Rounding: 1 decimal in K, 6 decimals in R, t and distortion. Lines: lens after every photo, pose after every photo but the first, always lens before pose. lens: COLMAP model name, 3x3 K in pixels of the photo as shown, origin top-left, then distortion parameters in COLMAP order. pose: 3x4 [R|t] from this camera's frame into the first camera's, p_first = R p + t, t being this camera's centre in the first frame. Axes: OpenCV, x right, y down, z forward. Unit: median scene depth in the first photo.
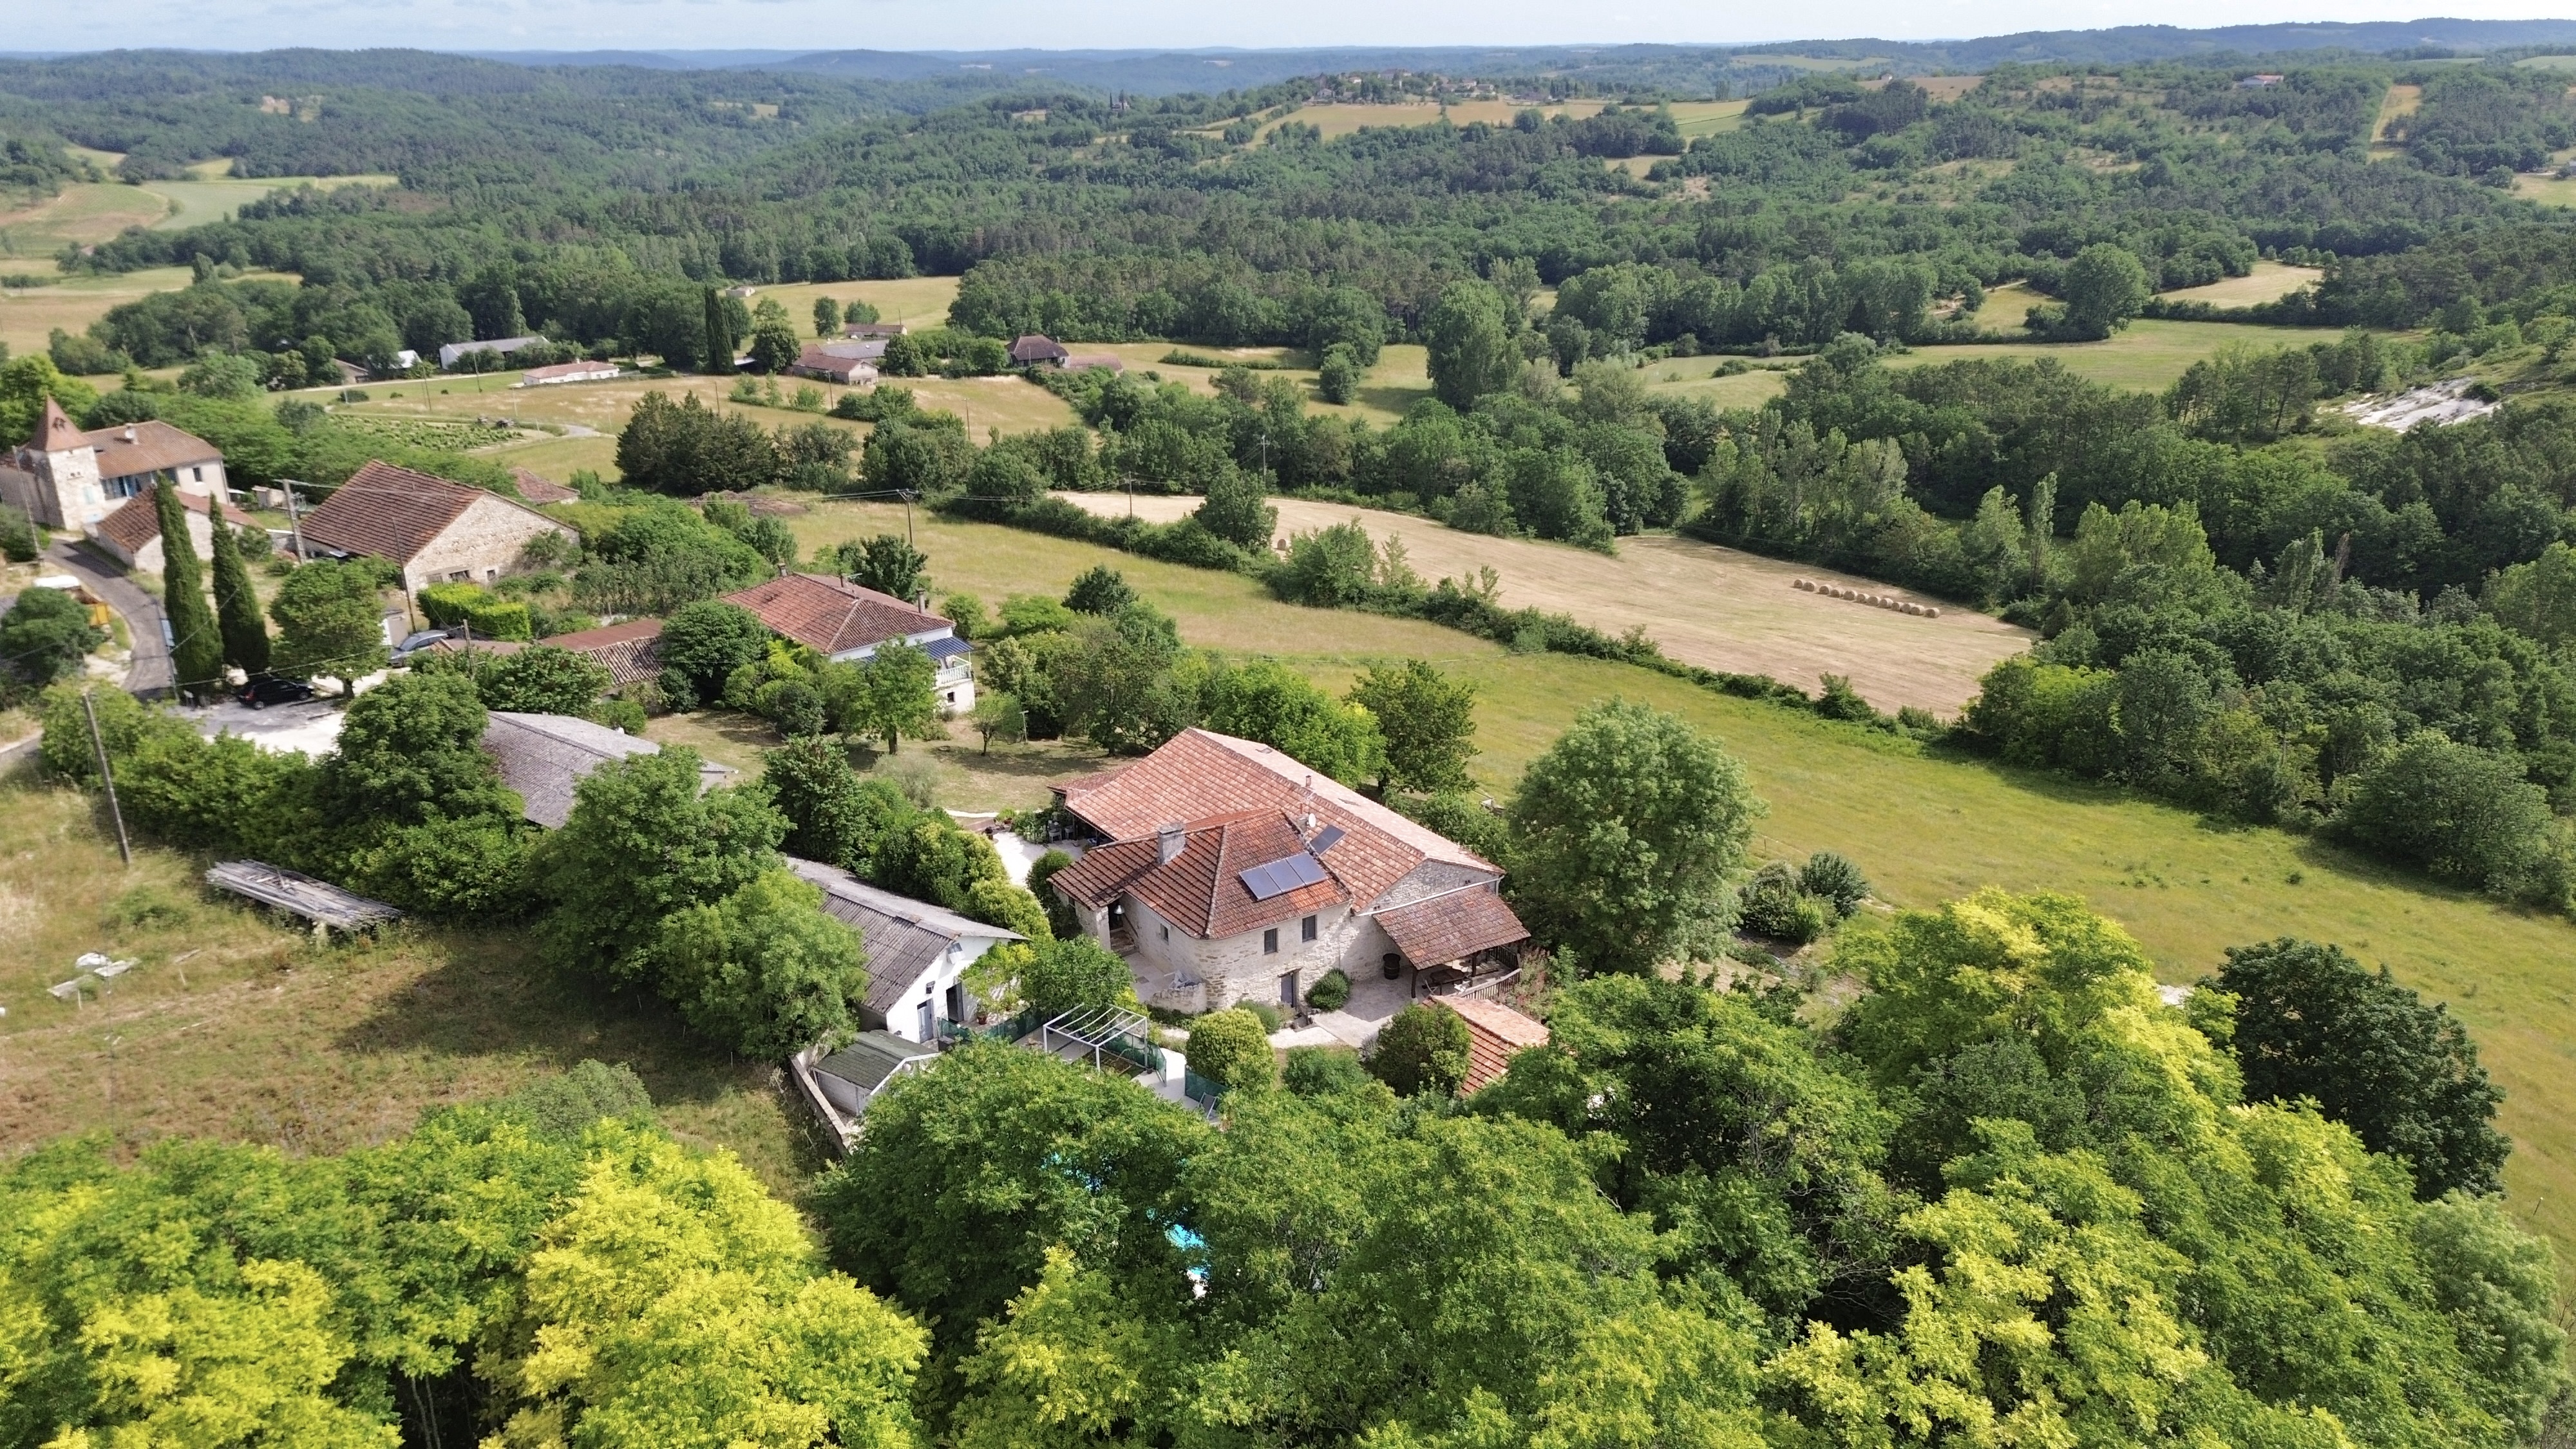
lens RADIAL K [[1959.8, 0, 1296.2], [0, 1959.8, 720.7], [0, 0, 1]] dist [0.071345, -0.073847]
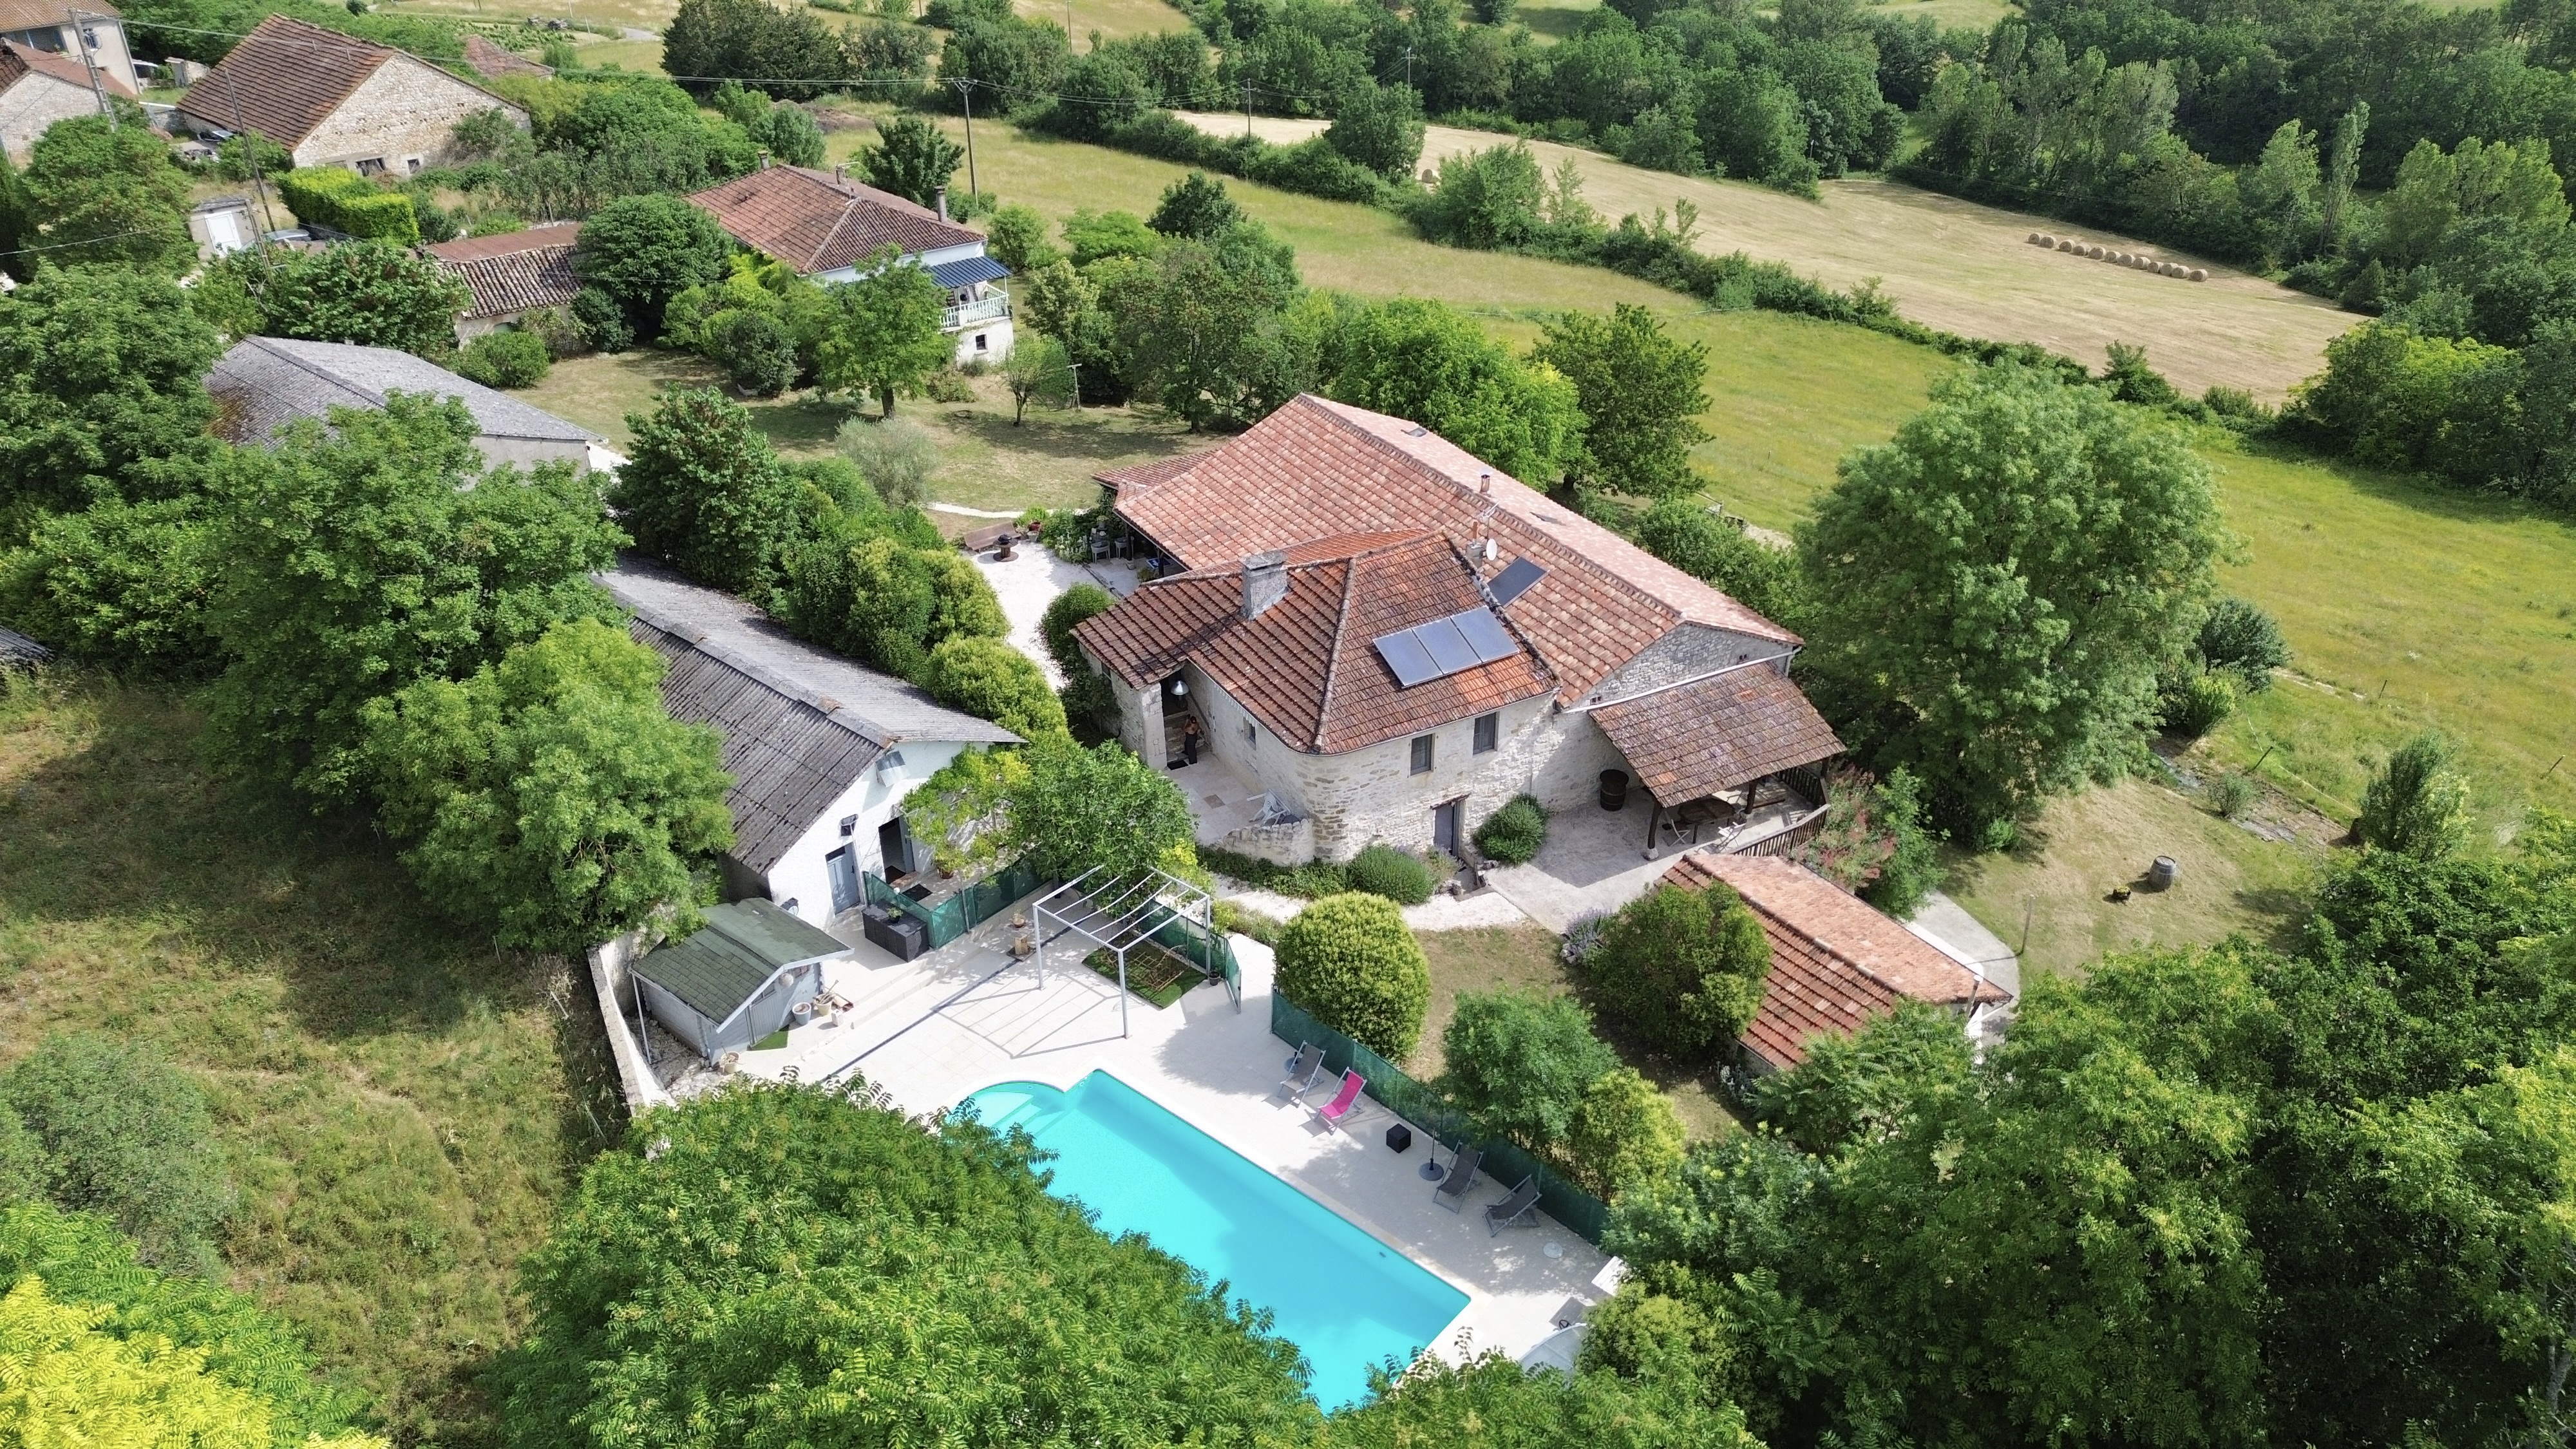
lens RADIAL K [[1959.8, 0, 1291.0], [0, 1959.8, 748.8], [0, 0, 1]] dist [0.071345, -0.073847]
pose [[0.997445, 0.036769, -0.061258, -0.012141], [-0.025161, 0.983256, 0.180486, 0.001812], [0.066868, -0.178483, 0.981668, 0.296420]]
